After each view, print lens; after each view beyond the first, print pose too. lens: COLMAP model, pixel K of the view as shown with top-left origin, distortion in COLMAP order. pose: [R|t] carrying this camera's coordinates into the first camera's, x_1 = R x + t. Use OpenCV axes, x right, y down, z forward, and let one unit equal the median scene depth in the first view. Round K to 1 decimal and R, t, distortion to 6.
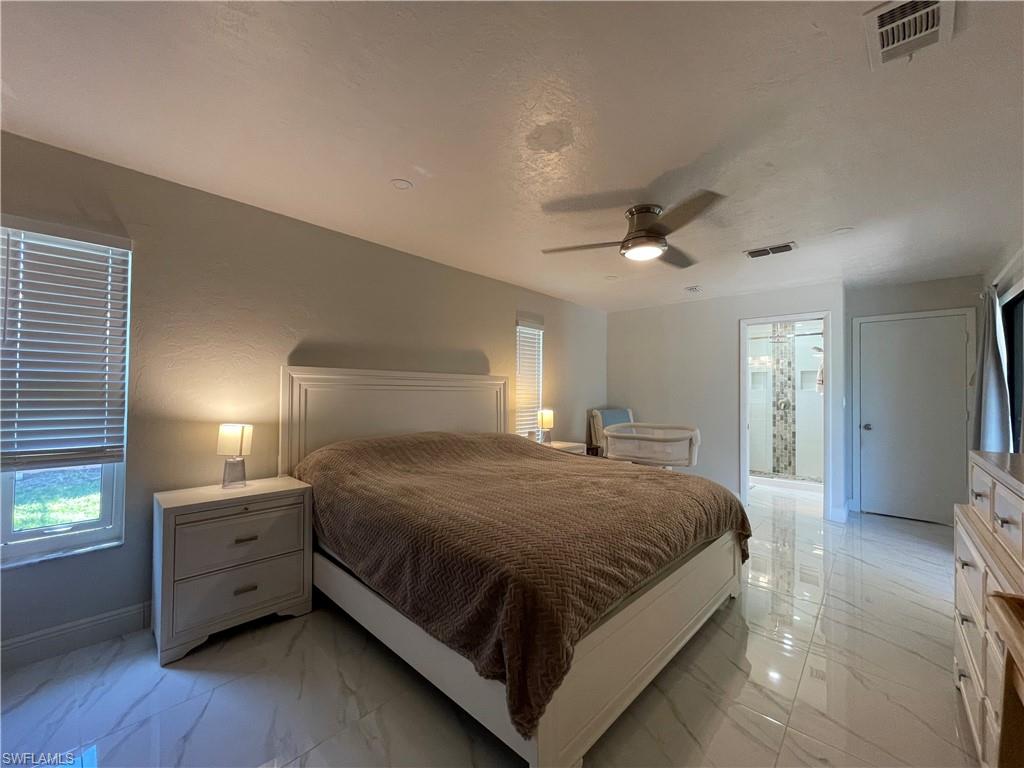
lens RADIAL K [[413.7, 0, 513.7], [0, 413.7, 384.3], [0, 0, 1]] dist [-0.003805, 0.002009]
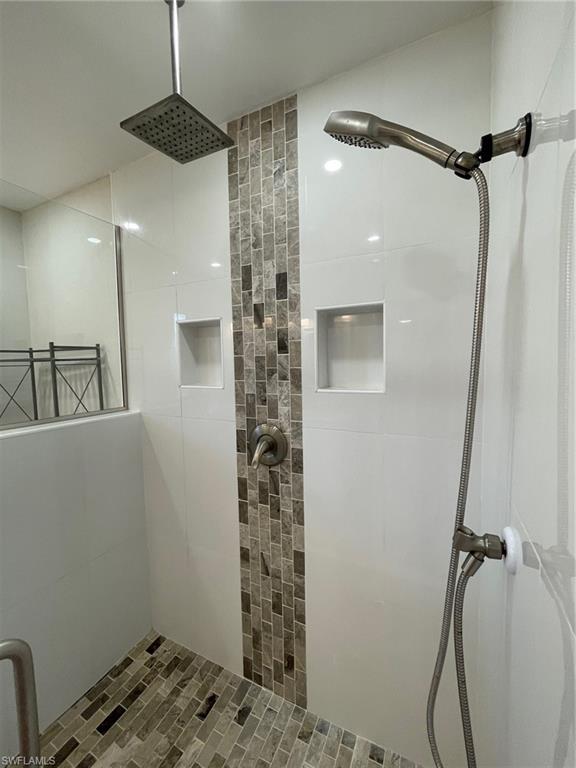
lens RADIAL K [[310.3, 0, 287.4], [0, 310.3, 382.2], [0, 0, 1]] dist [-0.003805, 0.002009]
pose [[0.960362, -0.036942, 0.276298, 0.611311], [0.016731, 0.997032, 0.075153, -0.004860], [-0.278254, -0.067551, 0.958129, 0.810656]]
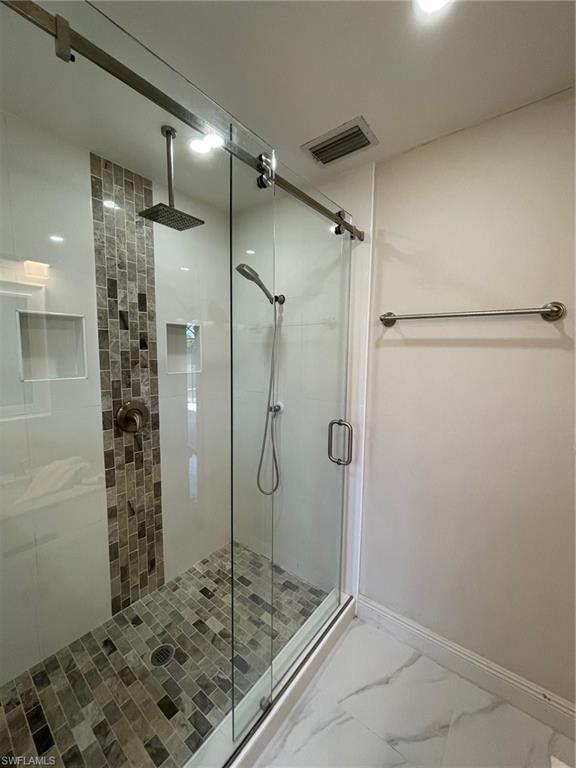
lens RADIAL K [[310.3, 0, 282.8], [0, 310.3, 382.8], [0, 0, 1]] dist [-0.003805, 0.002009]
pose [[-0.053934, -0.103273, 0.993190, 0.387496], [-0.014715, 0.994612, 0.102622, -0.008817], [-0.998436, -0.009080, -0.055163, 0.884938]]
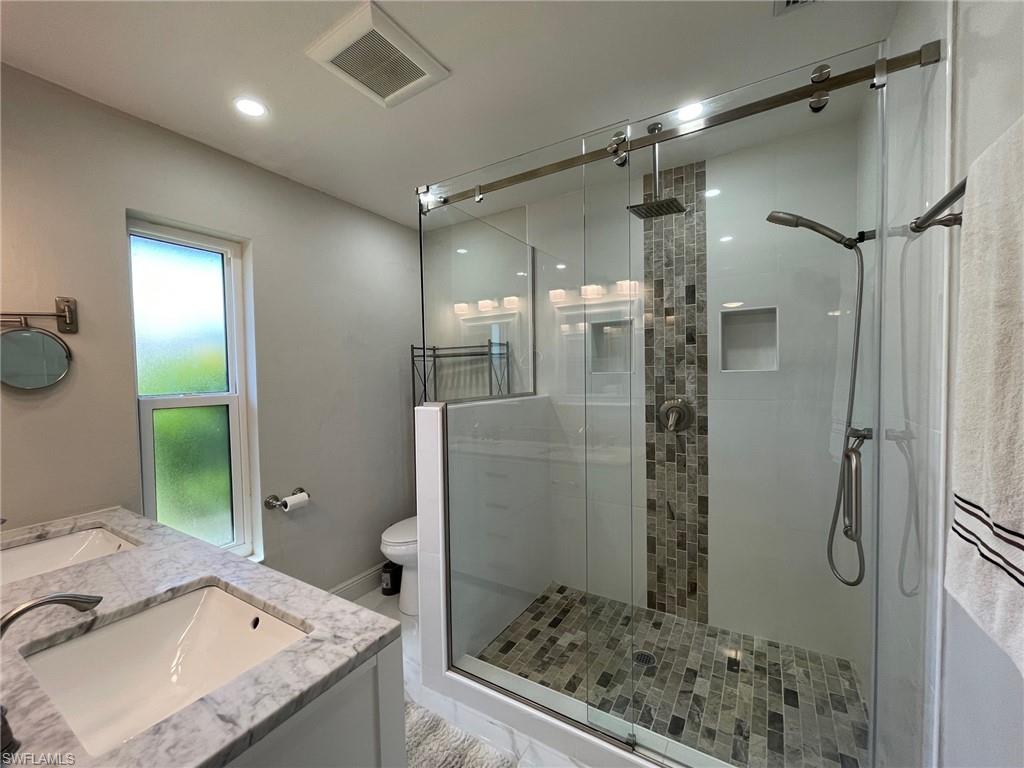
lens RADIAL K [[413.7, 0, 509.5], [0, 413.7, 386.6], [0, 0, 1]] dist [-0.003805, 0.002009]
pose [[0.982136, -0.027461, 0.186158, 0.456759], [0.020488, 0.999018, 0.039276, 0.009481], [-0.187054, -0.034761, 0.981734, 0.692417]]
